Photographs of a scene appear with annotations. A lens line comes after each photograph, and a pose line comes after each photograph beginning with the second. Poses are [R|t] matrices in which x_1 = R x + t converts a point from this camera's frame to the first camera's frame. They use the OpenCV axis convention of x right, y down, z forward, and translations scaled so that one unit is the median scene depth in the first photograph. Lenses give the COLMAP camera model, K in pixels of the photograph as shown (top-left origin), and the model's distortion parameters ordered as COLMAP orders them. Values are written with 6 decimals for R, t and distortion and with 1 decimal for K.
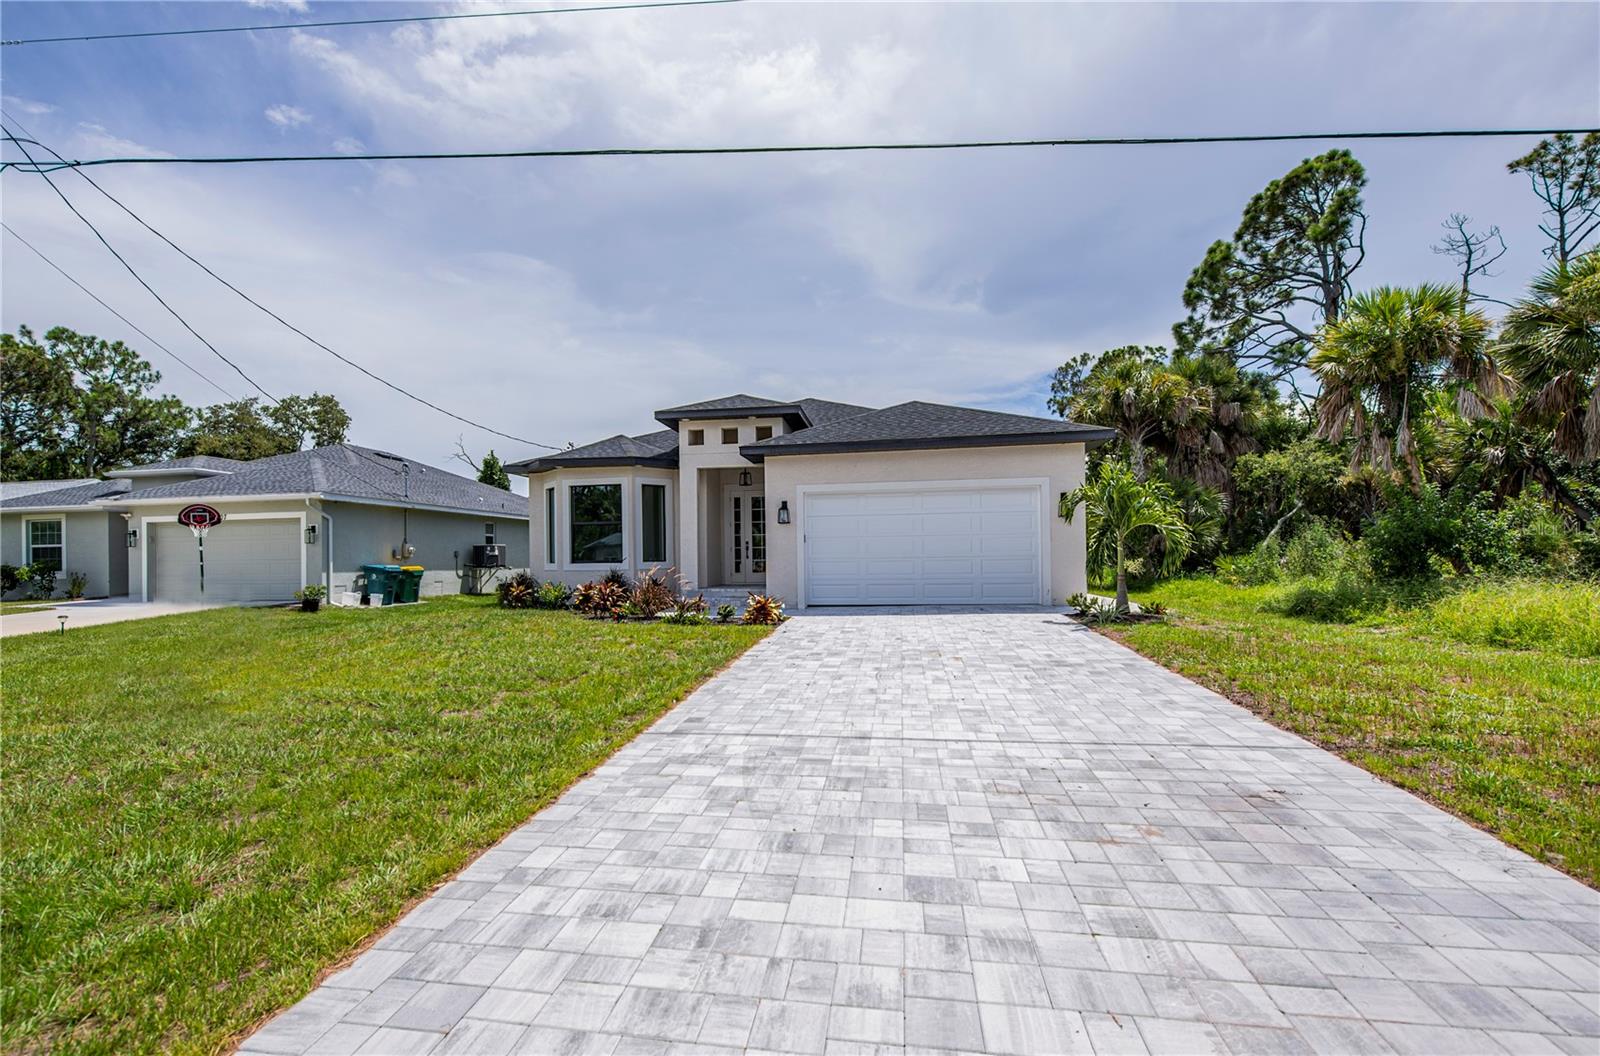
lens RADIAL K [[680.2, 0, 796.6], [0, 680.2, 537.8], [0, 0, 1]] dist [0.000370, 0.000304]
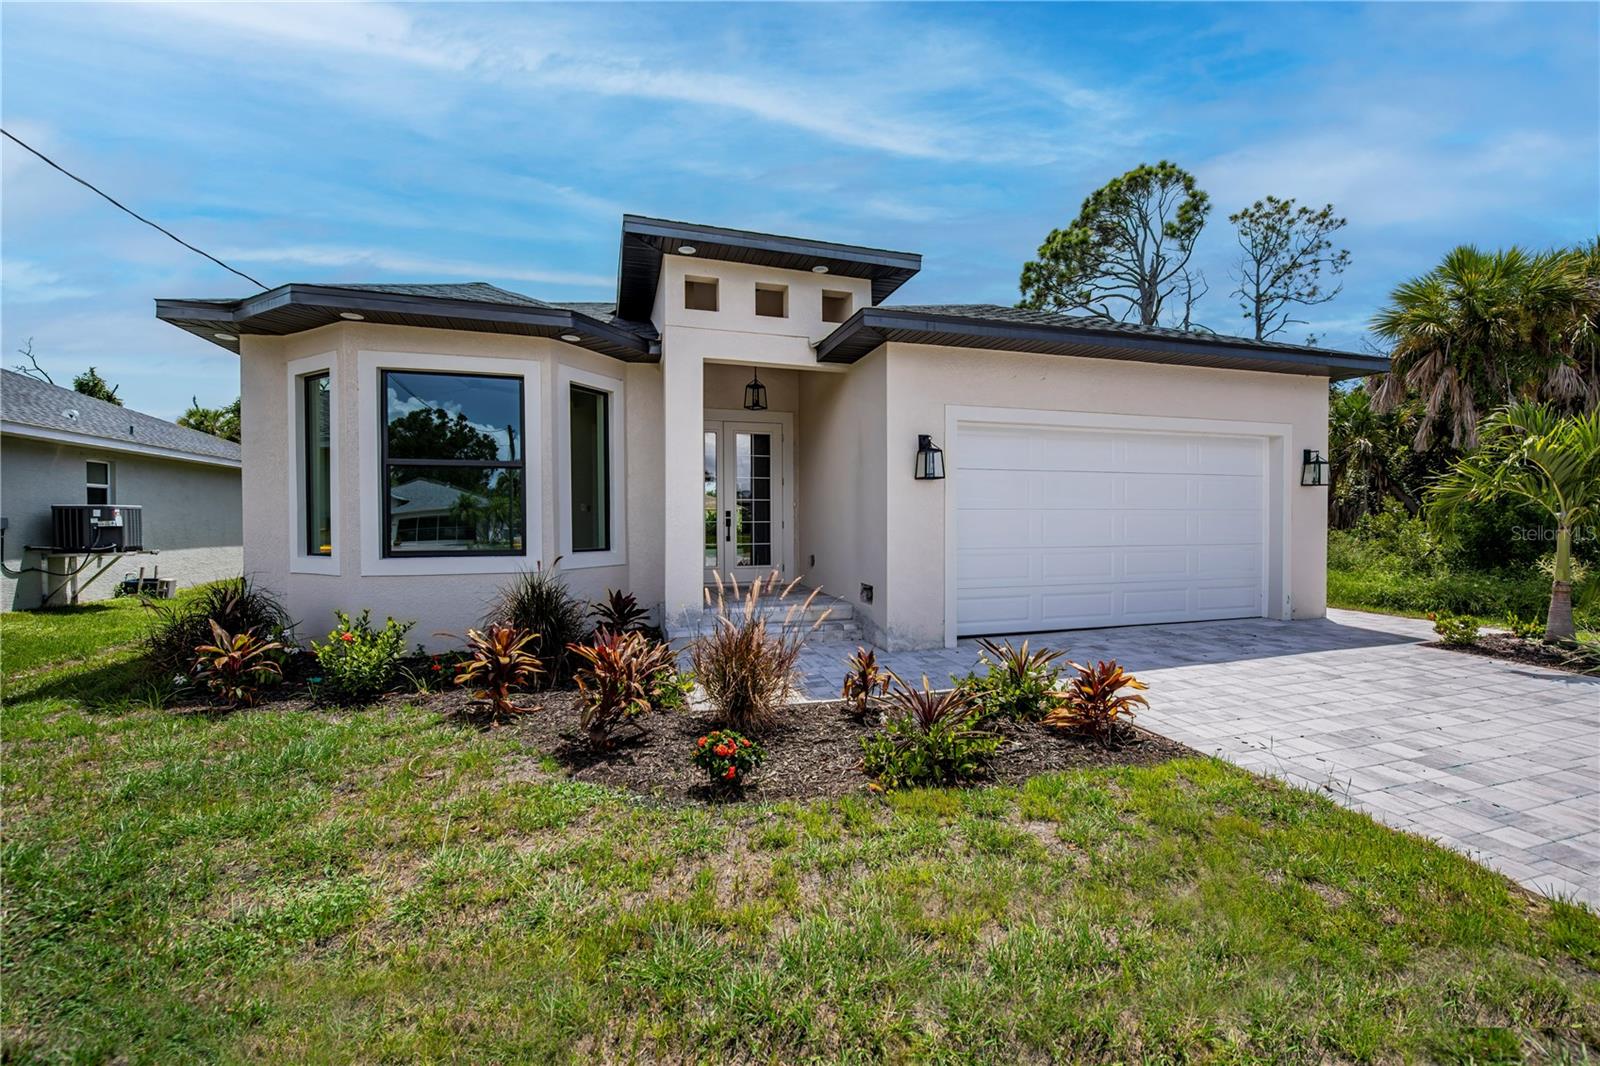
lens RADIAL K [[621.6, 0, 801.2], [0, 621.6, 525.2], [0, 0, 1]] dist [-0.002918, -0.000326]
pose [[0.907349, 0.009373, 0.420275, -0.251025], [-0.023250, 0.999340, 0.027909, 0.000670], [-0.419736, -0.035095, 0.906968, 0.536291]]
